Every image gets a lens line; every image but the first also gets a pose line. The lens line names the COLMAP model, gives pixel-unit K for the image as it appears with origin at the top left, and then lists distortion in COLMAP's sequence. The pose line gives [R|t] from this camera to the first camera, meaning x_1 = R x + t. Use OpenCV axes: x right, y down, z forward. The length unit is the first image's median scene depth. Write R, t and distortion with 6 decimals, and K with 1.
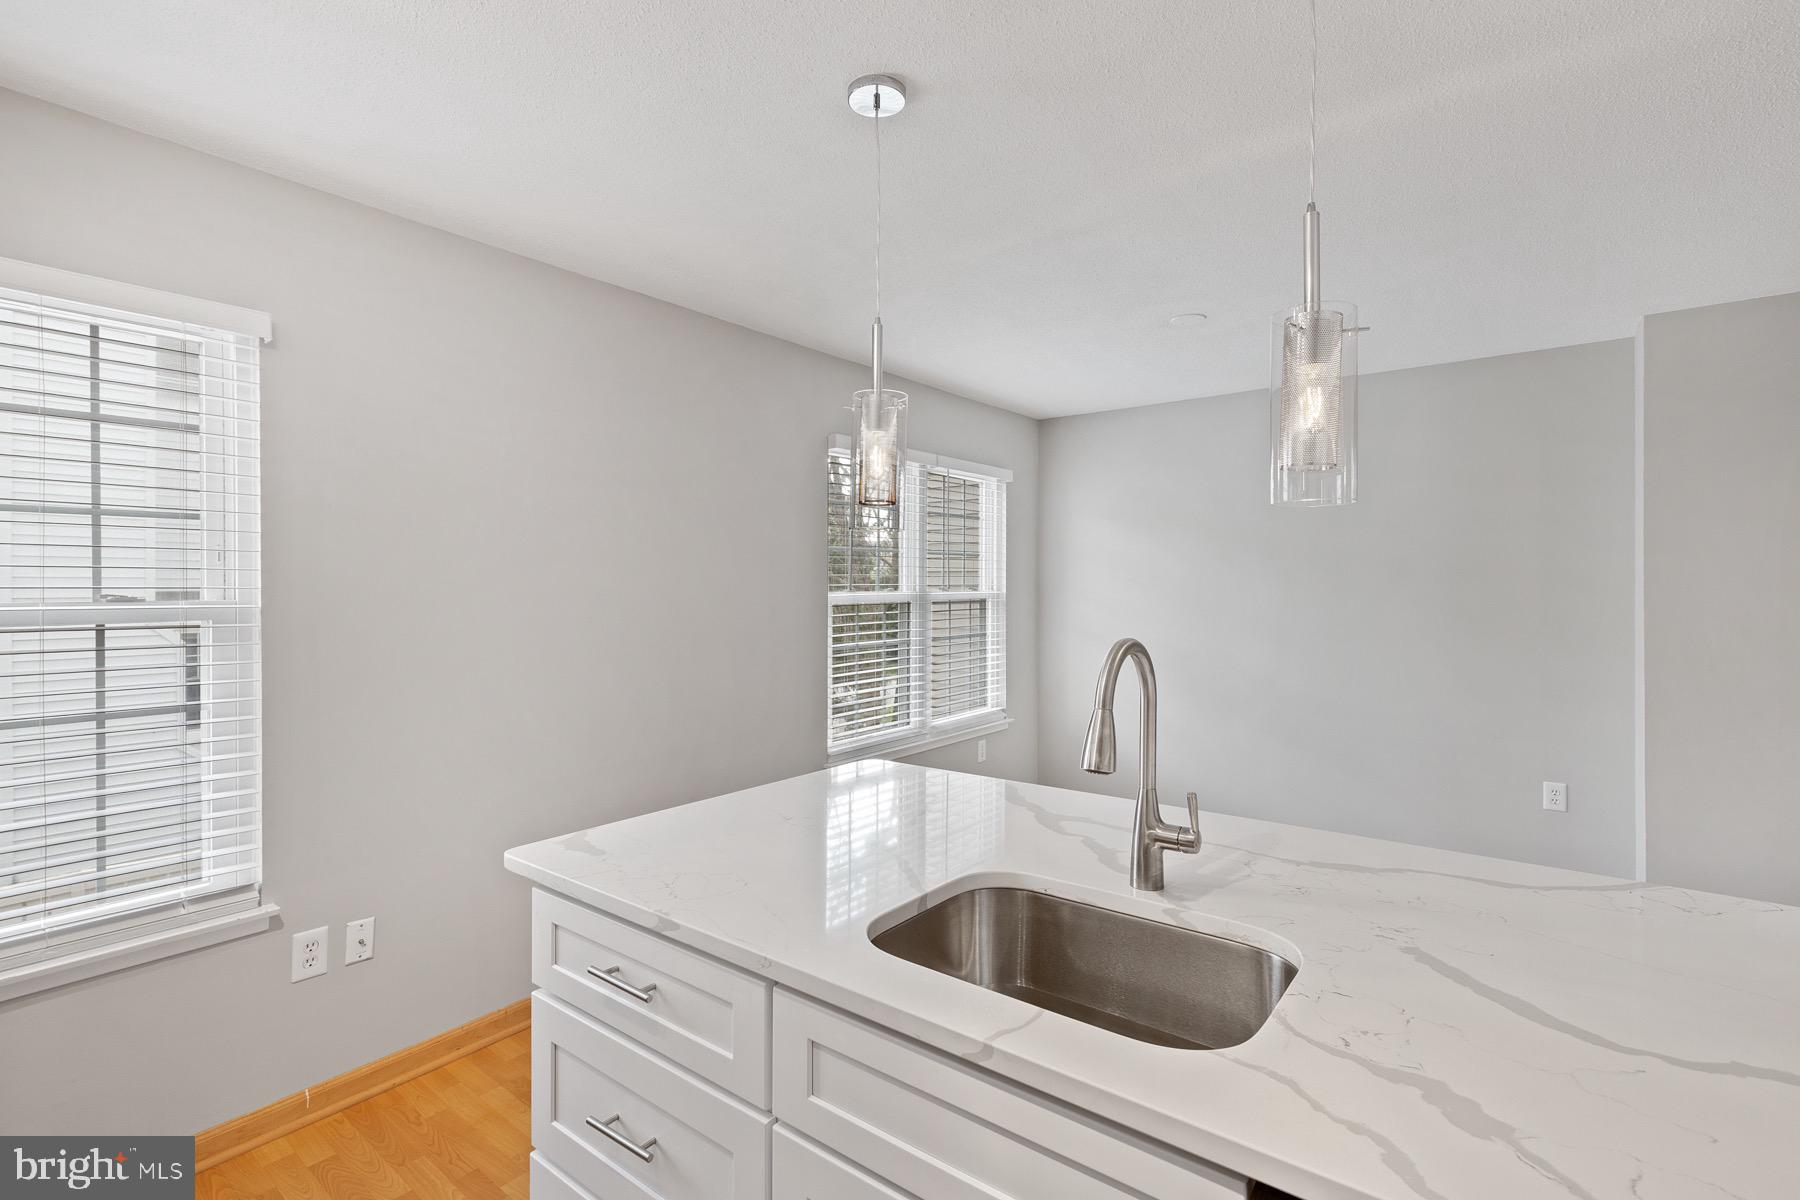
lens RADIAL K [[817.2, 0, 891.8], [0, 817.2, 584.4], [0, 0, 1]] dist [0.001817, -0.000295]
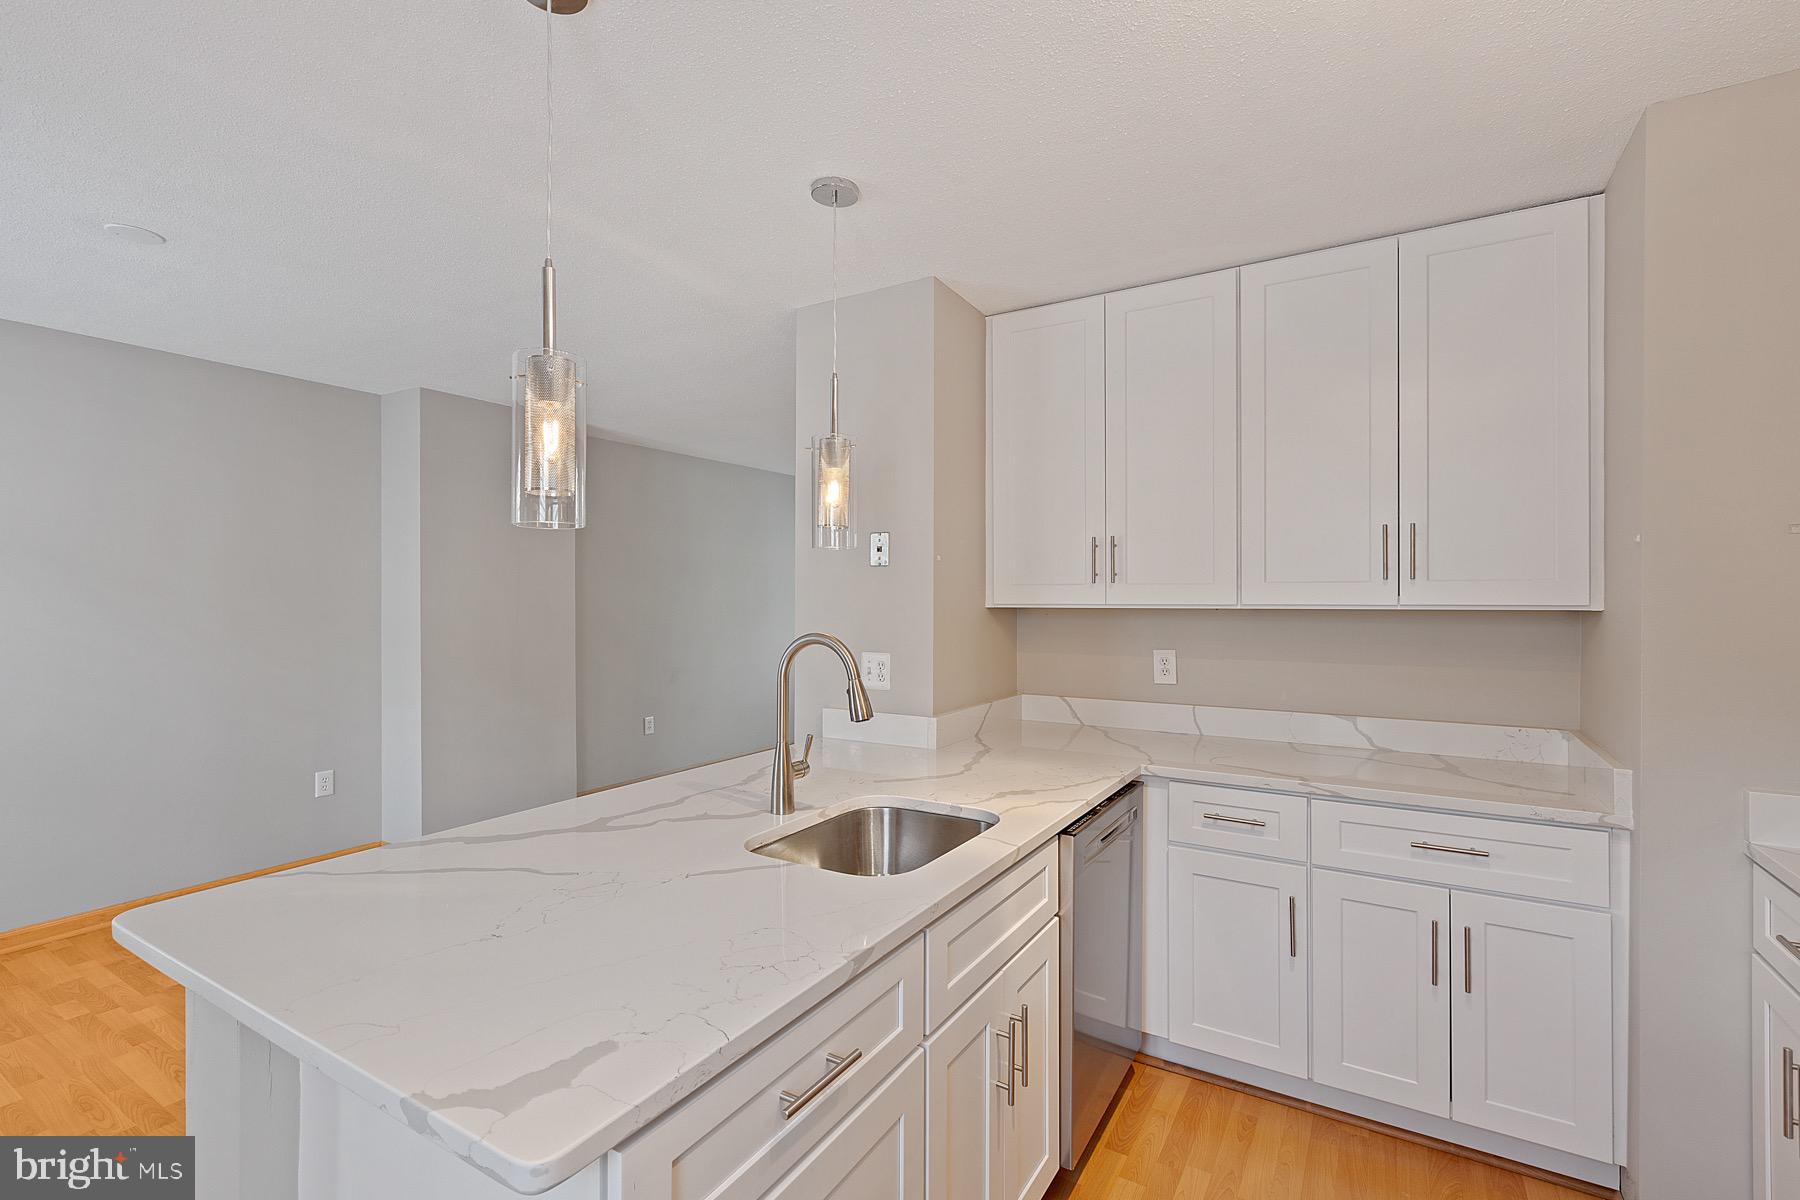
lens RADIAL K [[817.2, 0, 891.8], [0, 817.2, 584.4], [0, 0, 1]] dist [0.001817, -0.000295]
pose [[-0.110462, 0.016649, 0.993741, -0.774069], [-0.005025, 0.999838, -0.017310, 0.002464], [-0.993868, -0.006906, -0.110360, 0.683013]]
